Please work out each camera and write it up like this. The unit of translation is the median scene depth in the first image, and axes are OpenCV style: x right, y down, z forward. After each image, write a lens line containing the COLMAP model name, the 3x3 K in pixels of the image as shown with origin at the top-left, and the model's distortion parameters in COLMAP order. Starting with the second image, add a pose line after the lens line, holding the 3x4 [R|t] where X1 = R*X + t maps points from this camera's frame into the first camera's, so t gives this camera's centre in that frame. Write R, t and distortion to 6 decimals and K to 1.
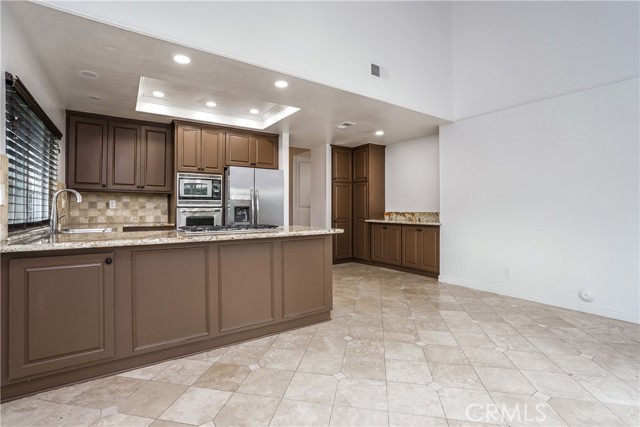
lens RADIAL K [[302.1, 0, 322.5], [0, 302.1, 211.7], [0, 0, 1]] dist [-0.002789, 0.002499]
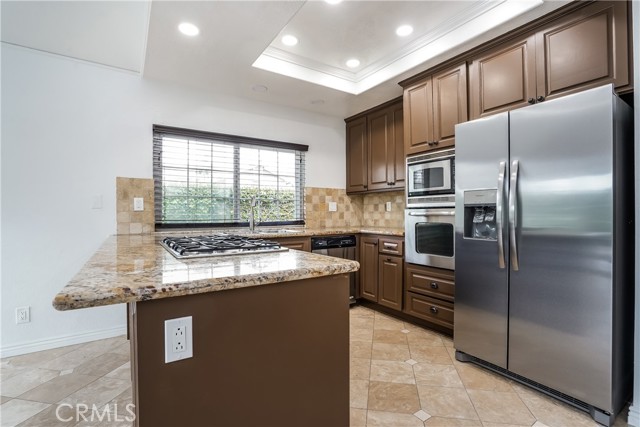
lens RADIAL K [[302.1, 0, 313.5], [0, 302.1, 210.3], [0, 0, 1]] dist [-0.002789, 0.002499]
pose [[-0.040970, -0.007117, -0.999135, 0.207072], [-0.000543, 0.999975, -0.007101, -0.005930], [0.999160, 0.000252, -0.040973, 0.815942]]
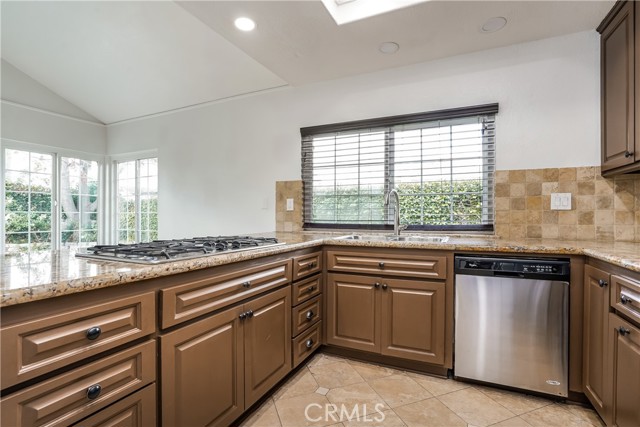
lens RADIAL K [[302.1, 0, 318.9], [0, 302.1, 212.6], [0, 0, 1]] dist [-0.002789, 0.002499]
pose [[-0.850571, 0.000096, -0.525861, -0.113360], [-0.000150, 1.000000, 0.000424, -0.005288], [0.525861, 0.000440, -0.850571, 1.051999]]
